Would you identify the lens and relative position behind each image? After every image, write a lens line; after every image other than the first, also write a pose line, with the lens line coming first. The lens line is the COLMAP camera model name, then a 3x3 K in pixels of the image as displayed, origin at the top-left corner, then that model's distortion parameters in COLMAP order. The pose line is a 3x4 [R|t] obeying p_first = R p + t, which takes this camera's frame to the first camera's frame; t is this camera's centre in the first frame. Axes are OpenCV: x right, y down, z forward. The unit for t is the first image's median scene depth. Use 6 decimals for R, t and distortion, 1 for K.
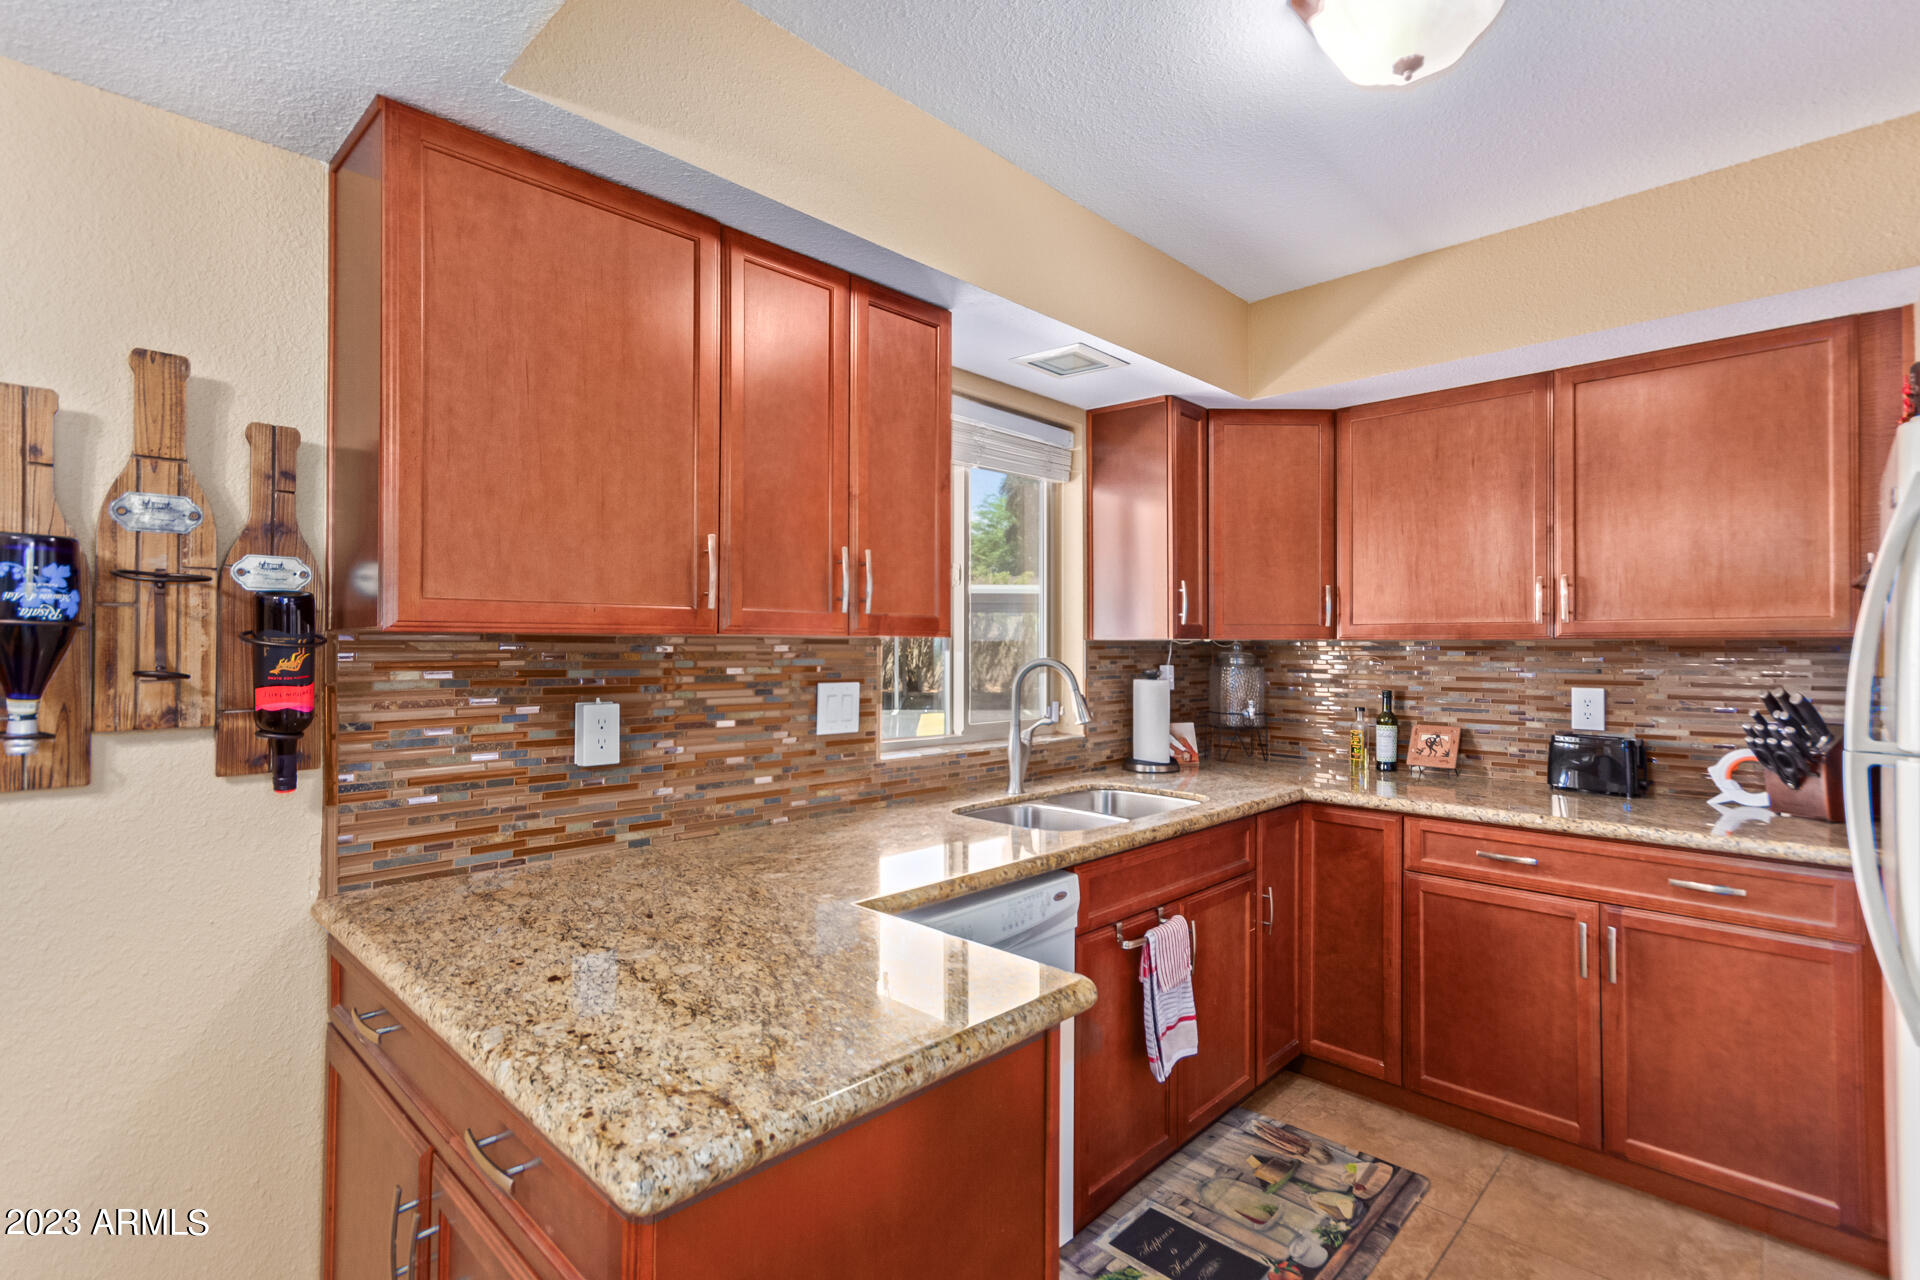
lens RADIAL K [[899.1, 0, 966.5], [0, 899.1, 638.5], [0, 0, 1]] dist [0.008332, -0.003879]
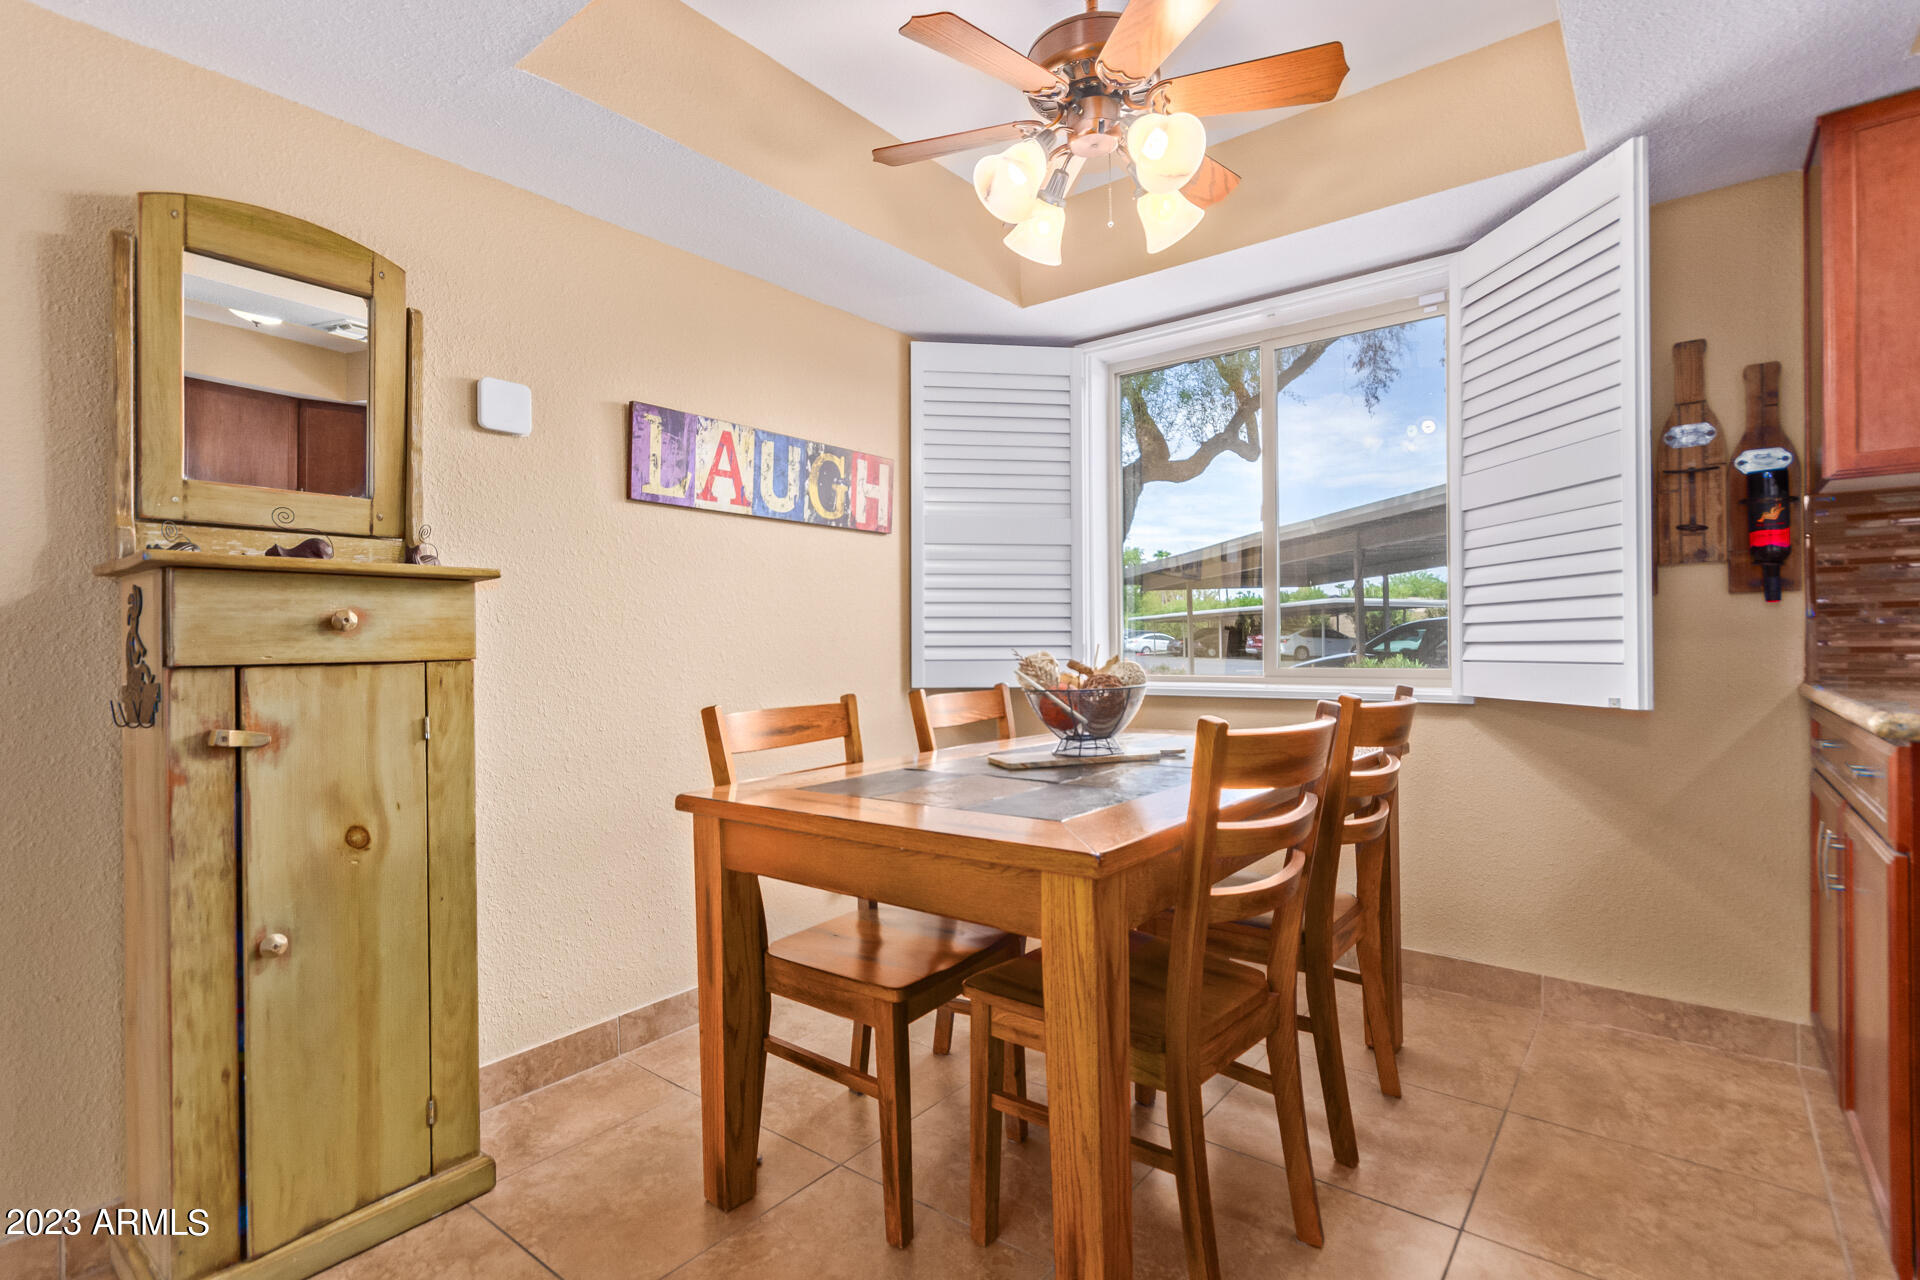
lens RADIAL K [[899.1, 0, 975.0], [0, 899.1, 643.2], [0, 0, 1]] dist [0.008332, -0.003879]
pose [[0.101765, -0.000654, -0.994808, 0.356370], [0.019864, 0.999802, 0.001375, 0.120108], [0.994610, -0.019901, 0.101758, -0.283621]]
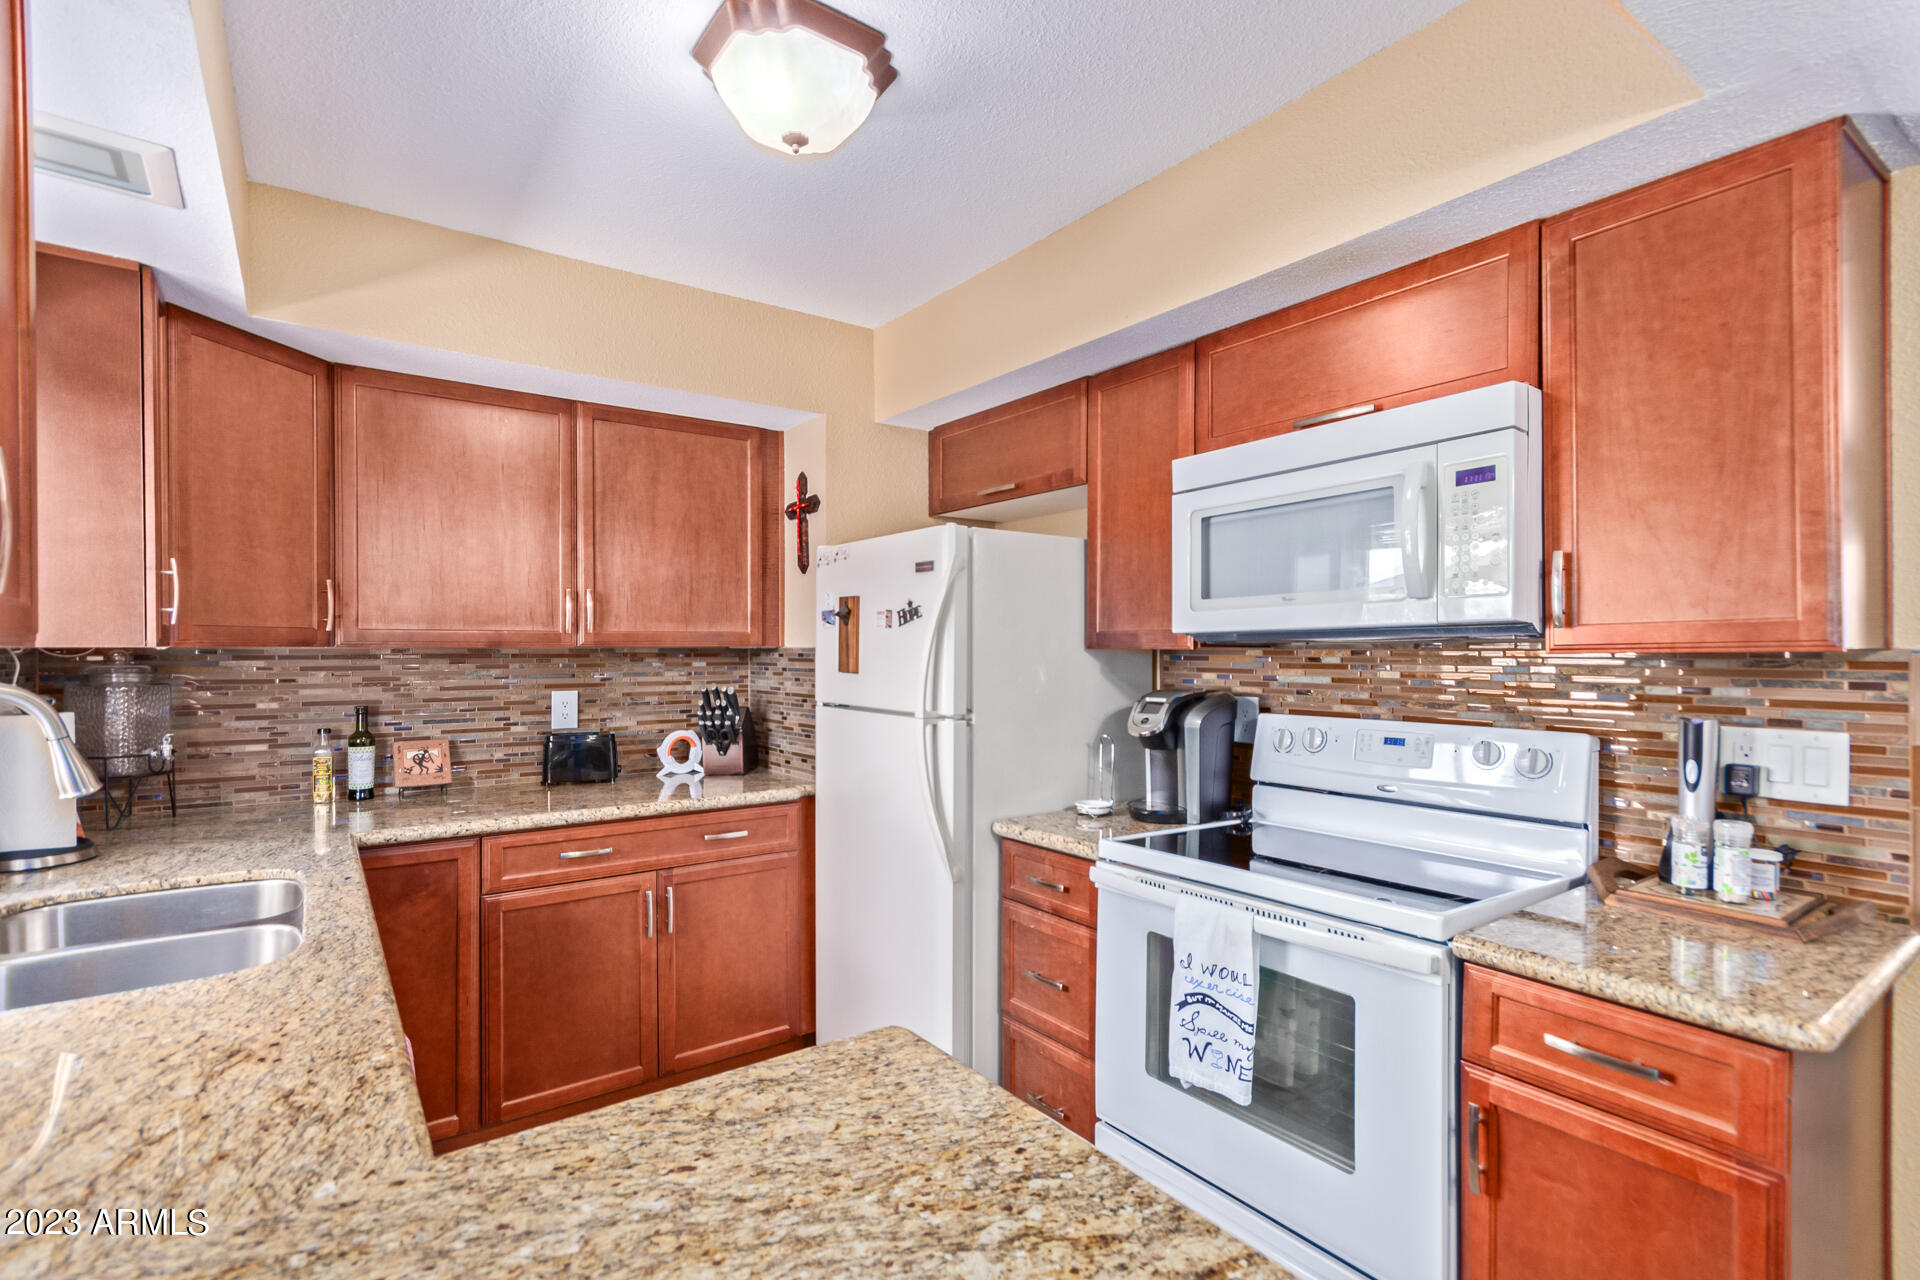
lens RADIAL K [[899.1, 0, 961.1], [0, 899.1, 653.1], [0, 0, 1]] dist [0.008332, -0.003879]
pose [[0.176978, -0.007478, 0.984186, -0.349842], [-0.005570, 0.999948, 0.008599, -0.004277], [-0.984199, -0.007004, 0.176927, 0.358624]]
